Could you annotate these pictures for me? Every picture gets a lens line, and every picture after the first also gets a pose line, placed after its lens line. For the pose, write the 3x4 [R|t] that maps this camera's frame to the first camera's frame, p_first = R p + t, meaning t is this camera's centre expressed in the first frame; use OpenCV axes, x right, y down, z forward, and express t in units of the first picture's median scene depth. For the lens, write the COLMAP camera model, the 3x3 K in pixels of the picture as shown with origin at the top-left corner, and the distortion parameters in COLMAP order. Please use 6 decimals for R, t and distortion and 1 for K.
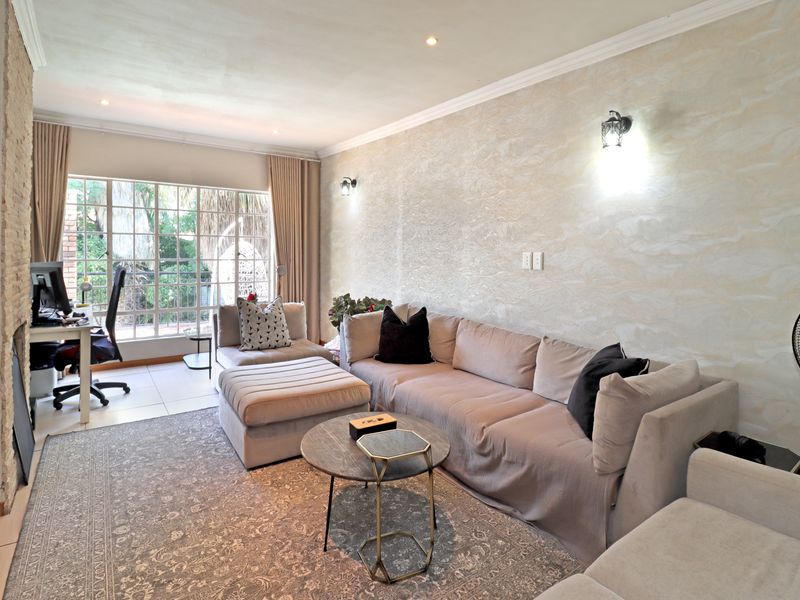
lens RADIAL K [[413.8, 0, 400.7], [0, 413.8, 297.9], [0, 0, 1]] dist [-0.008649, -0.004689]
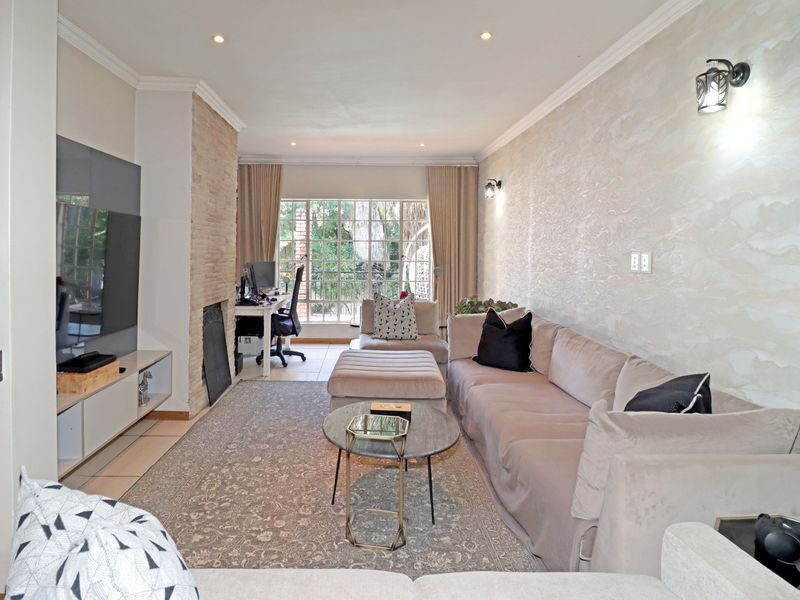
lens RADIAL K [[413.8, 0, 389.4], [0, 413.8, 301.1], [0, 0, 1]] dist [-0.008649, -0.004689]
pose [[0.829103, 0.056990, -0.556183, 0.336589], [-0.057373, 0.998212, 0.016758, 0.000530], [0.556144, 0.018016, 0.830891, 0.053548]]
